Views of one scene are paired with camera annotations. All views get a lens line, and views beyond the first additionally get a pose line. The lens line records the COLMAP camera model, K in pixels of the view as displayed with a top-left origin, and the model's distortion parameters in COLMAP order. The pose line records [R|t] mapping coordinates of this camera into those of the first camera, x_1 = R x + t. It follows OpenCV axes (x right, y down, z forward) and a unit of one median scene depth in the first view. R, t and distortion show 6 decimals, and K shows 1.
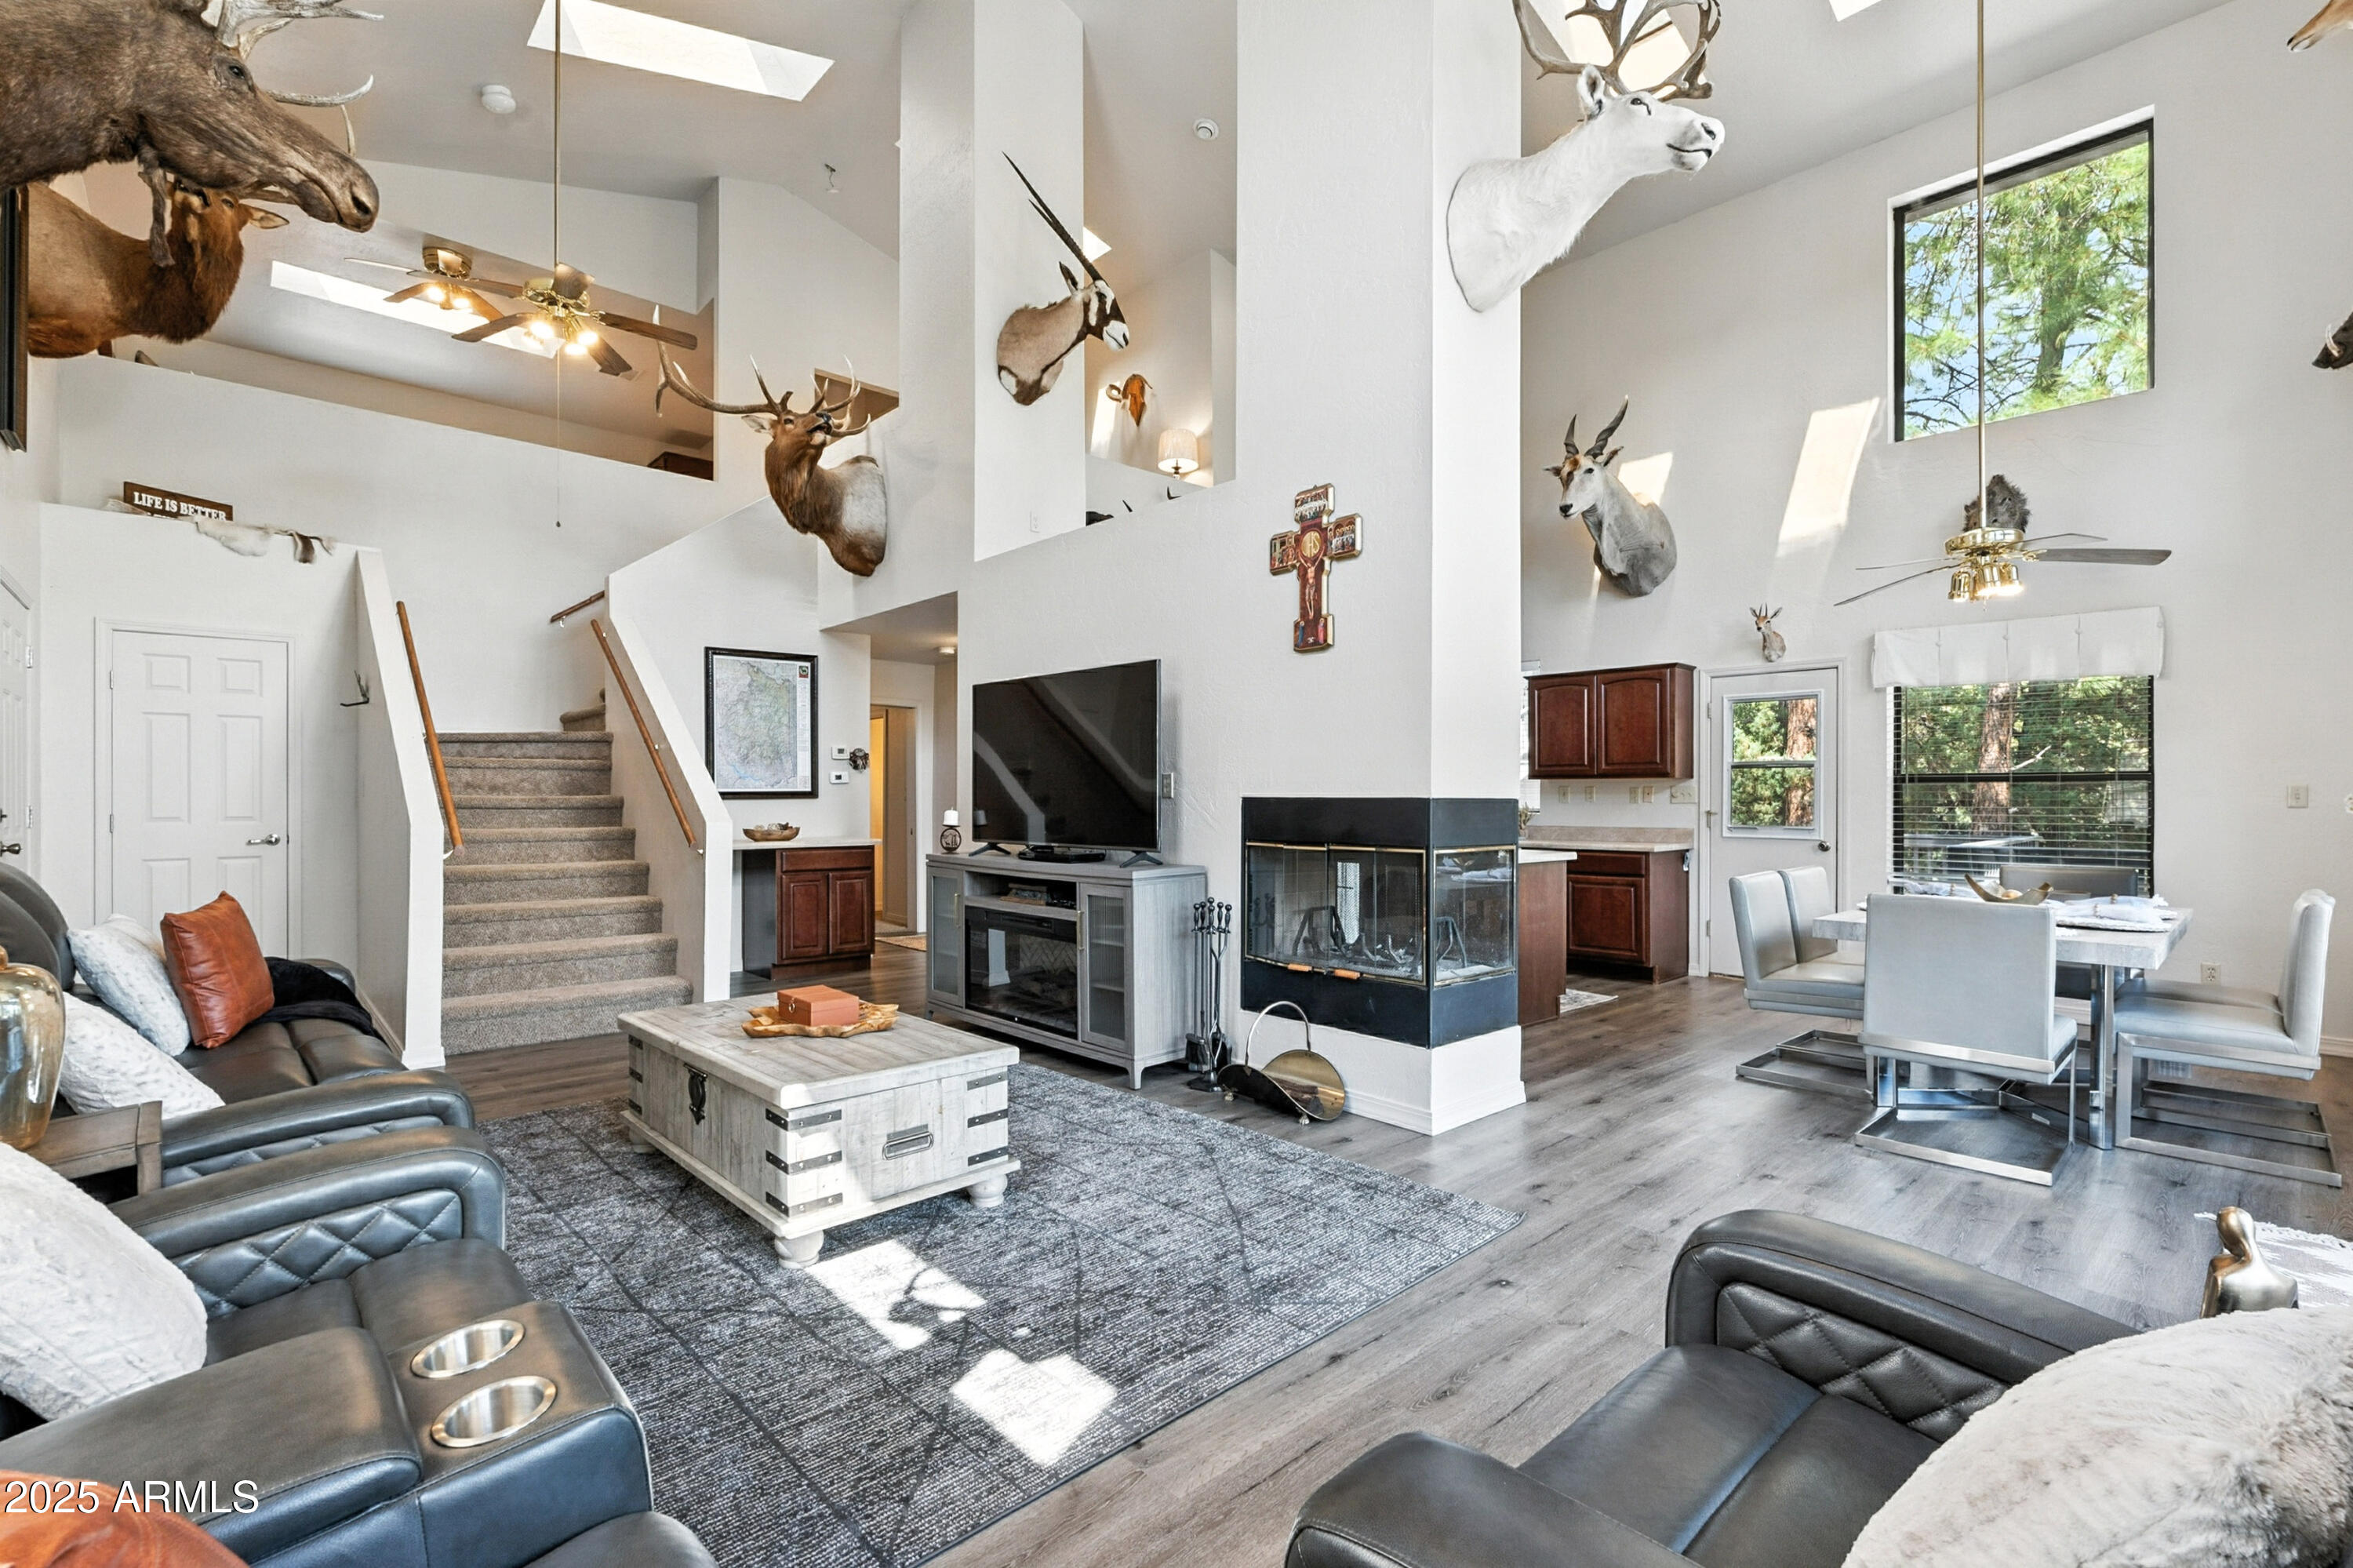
lens RADIAL K [[1065.6, 0, 1179.6], [0, 1065.6, 790.7], [0, 0, 1]] dist [-0.005858, 0.000183]
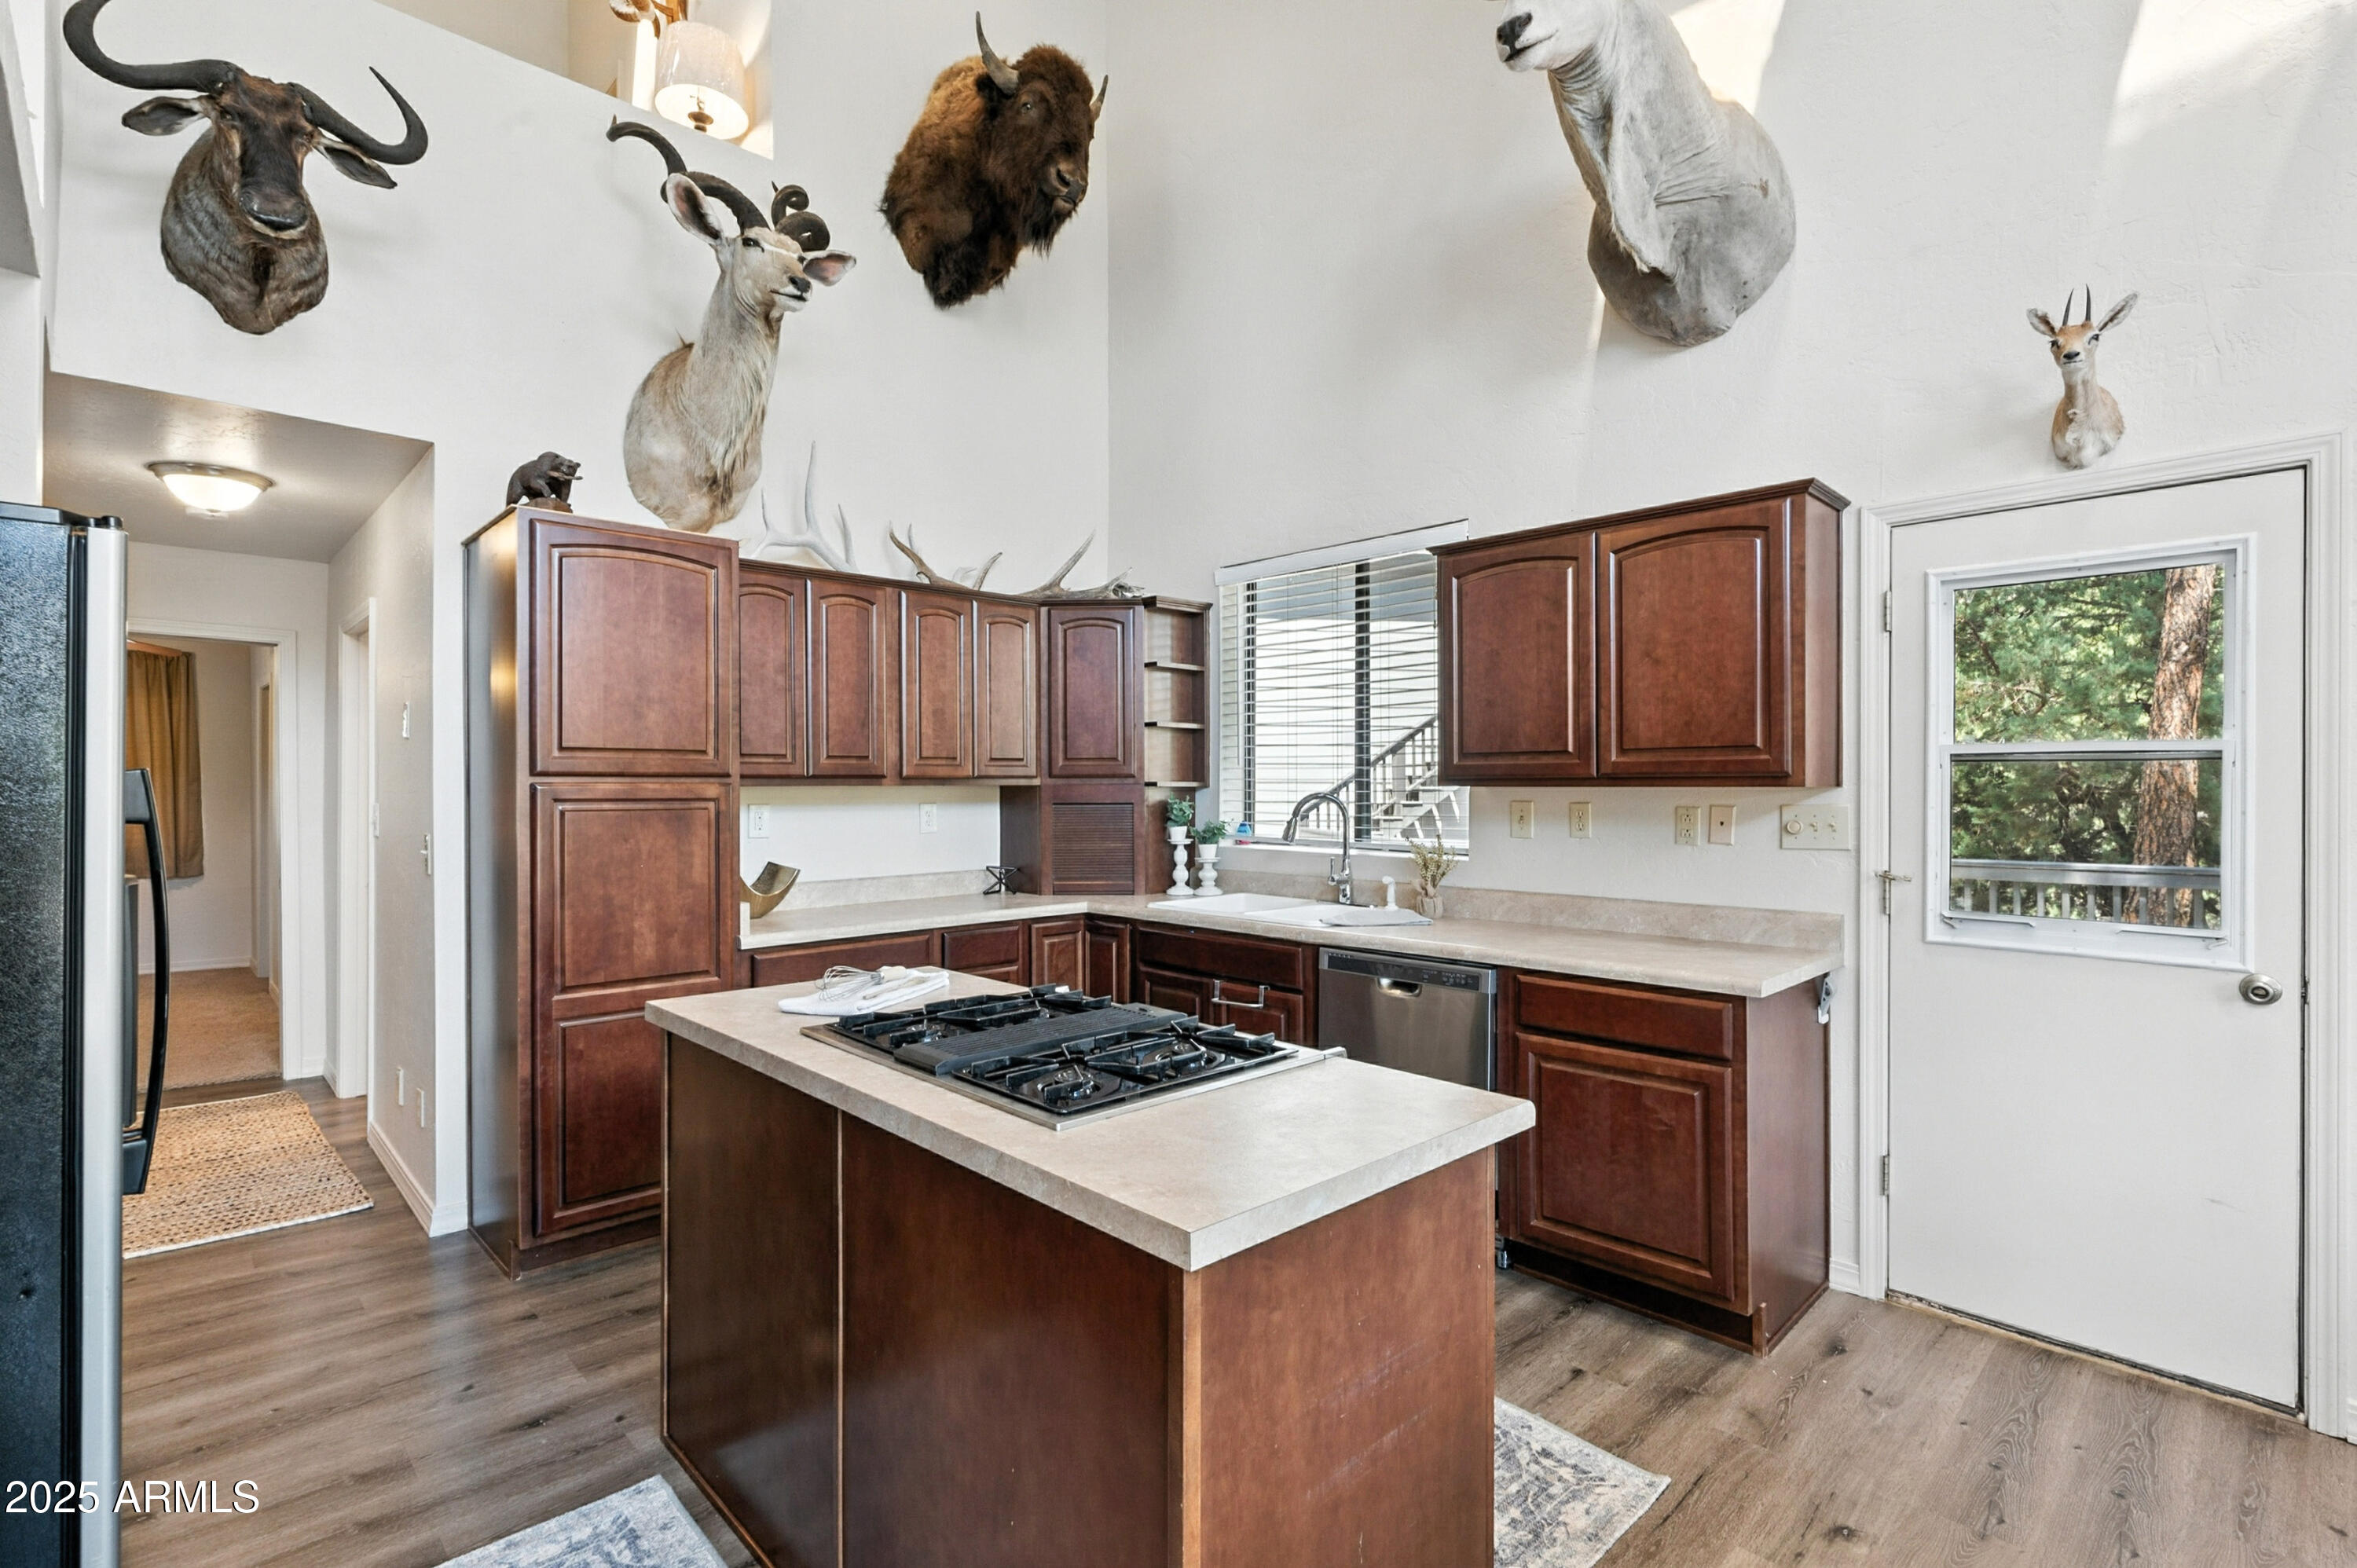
lens RADIAL K [[1067.3, 0, 1165.5], [0, 1067.3, 782.9], [0, 0, 1]] dist [-0.005858, 0.000183]
pose [[0.999998, -0.000559, -0.001881, 0.237898], [0.000567, 0.999989, 0.004602, -0.015802], [0.001879, -0.004603, 0.999988, 0.617285]]
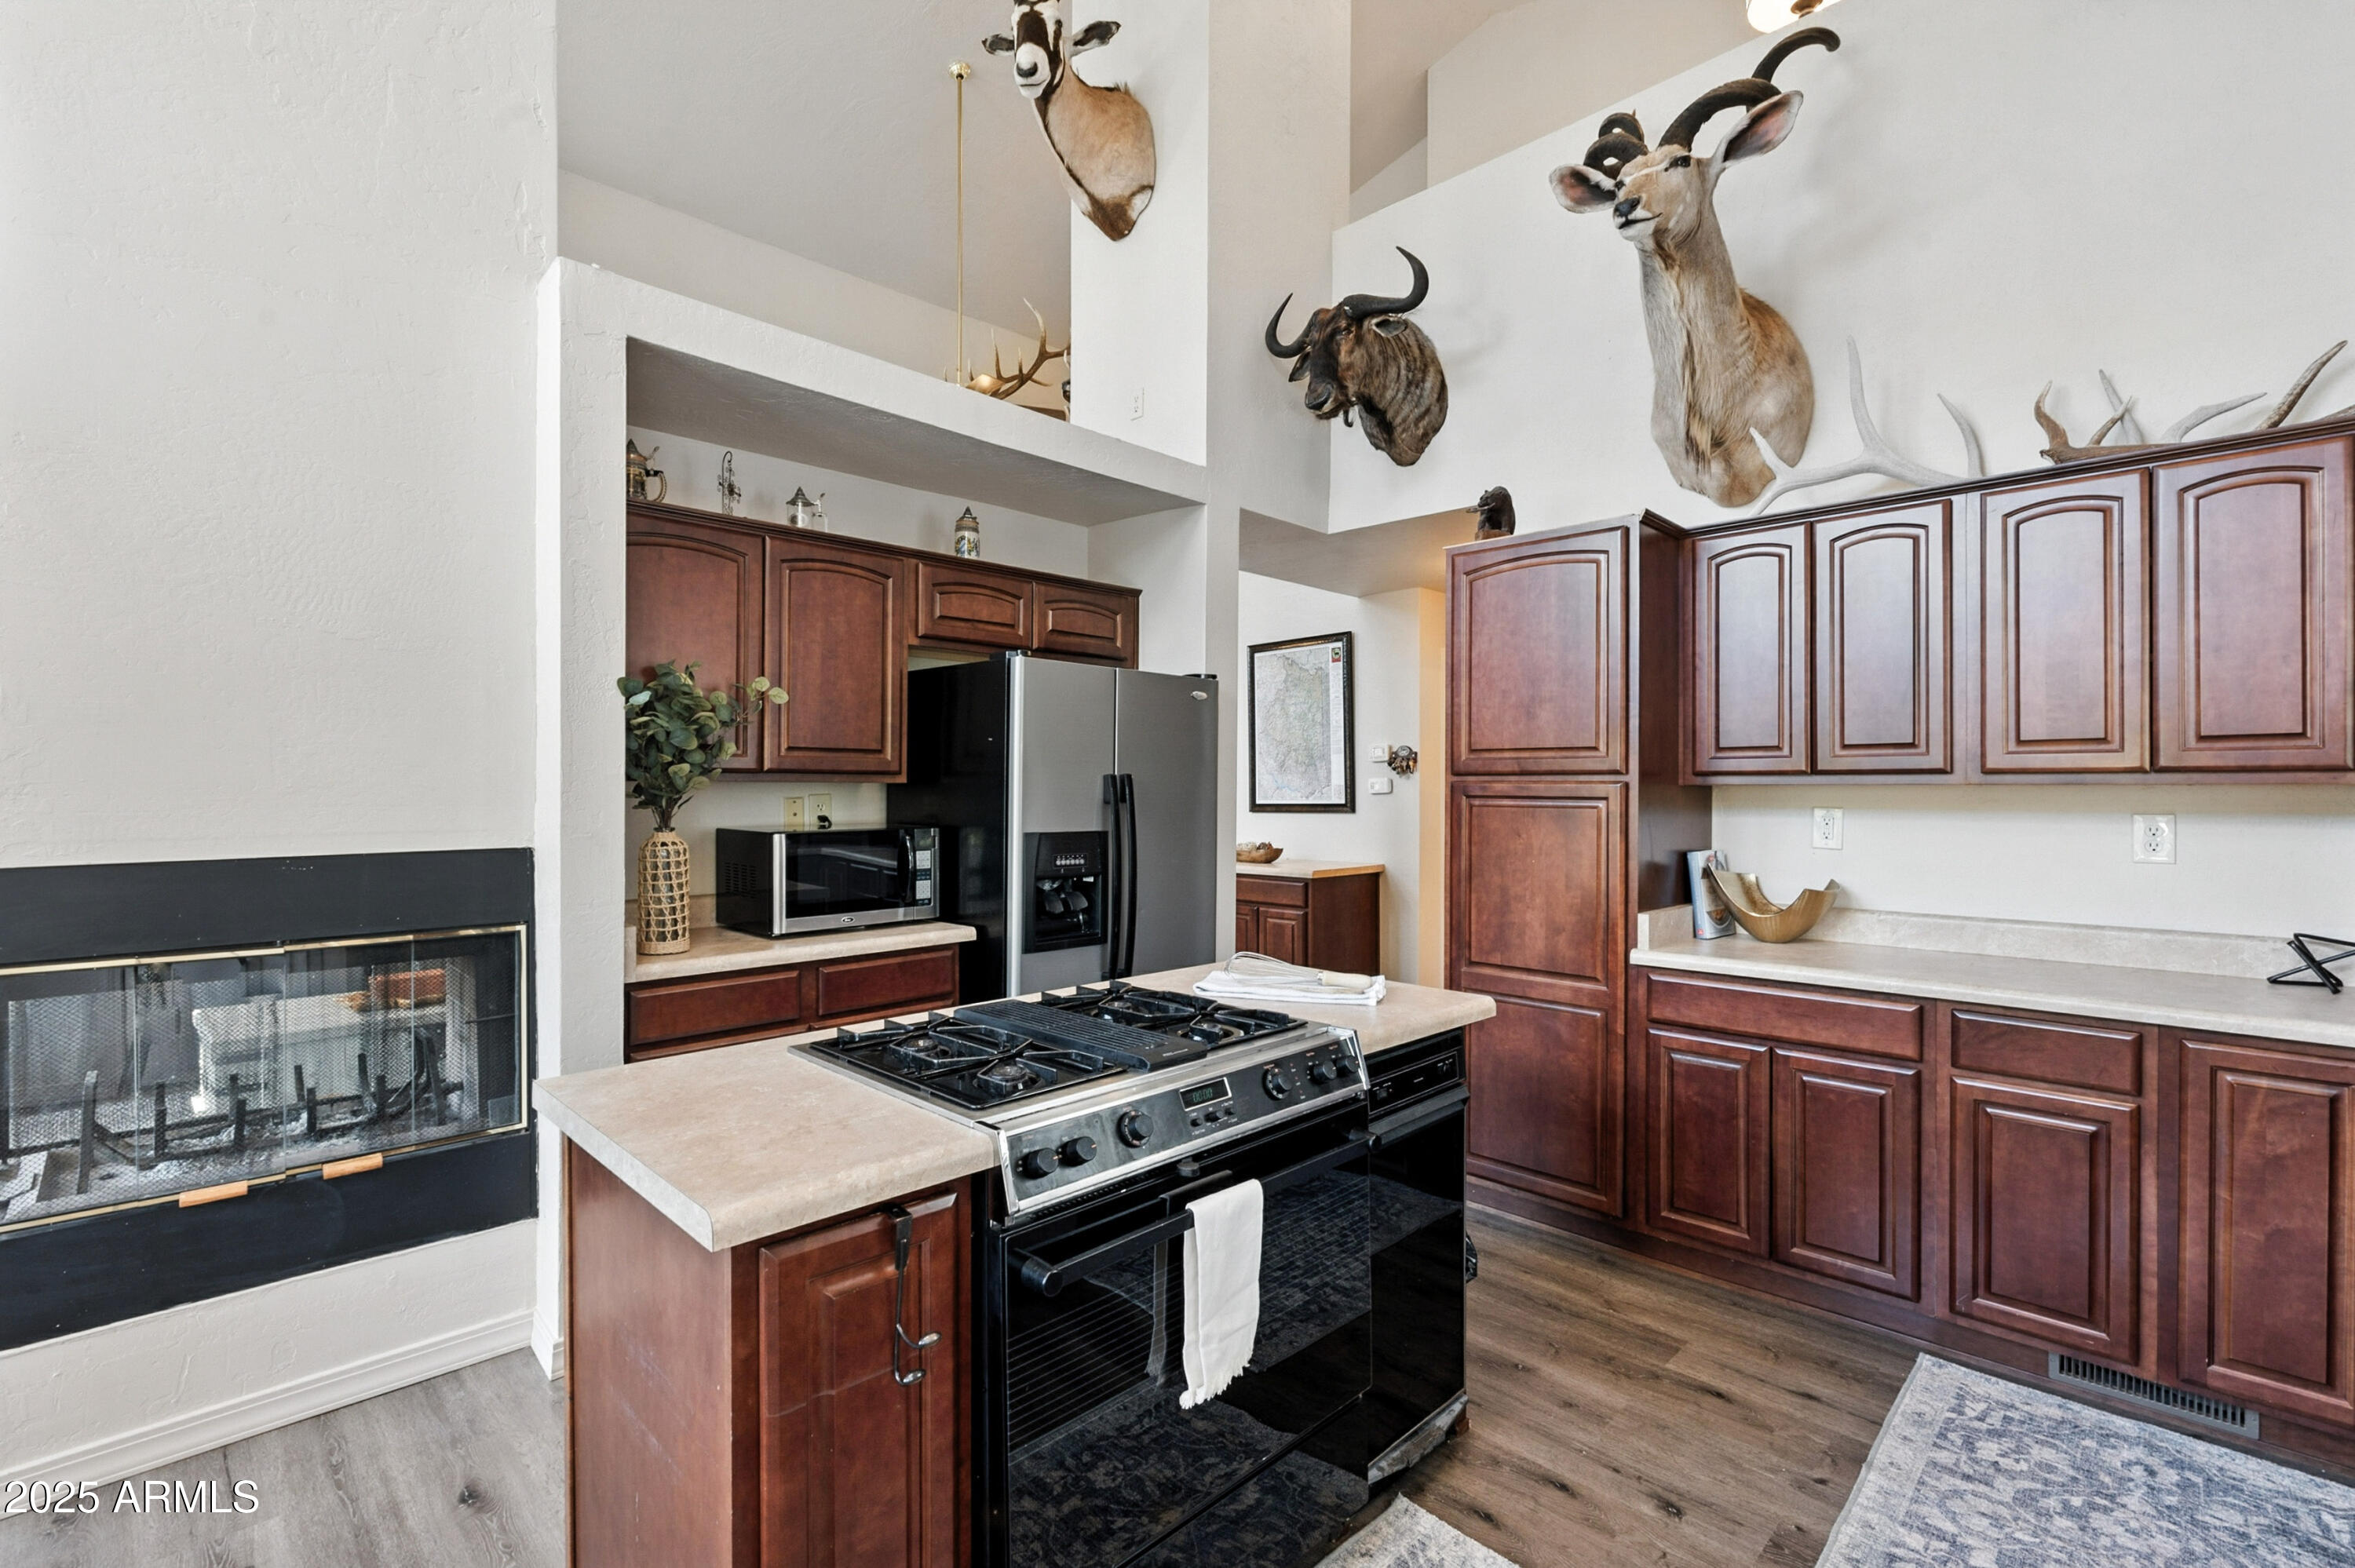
lens RADIAL K [[1066.3, 0, 1175.6], [0, 1066.3, 788.0], [0, 0, 1]] dist [-0.005858, 0.000183]
pose [[0.021166, 0.000022, -0.999776, 0.445967], [0.004312, 0.999991, 0.000114, -0.012015], [0.999767, -0.004313, 0.021166, 0.862809]]
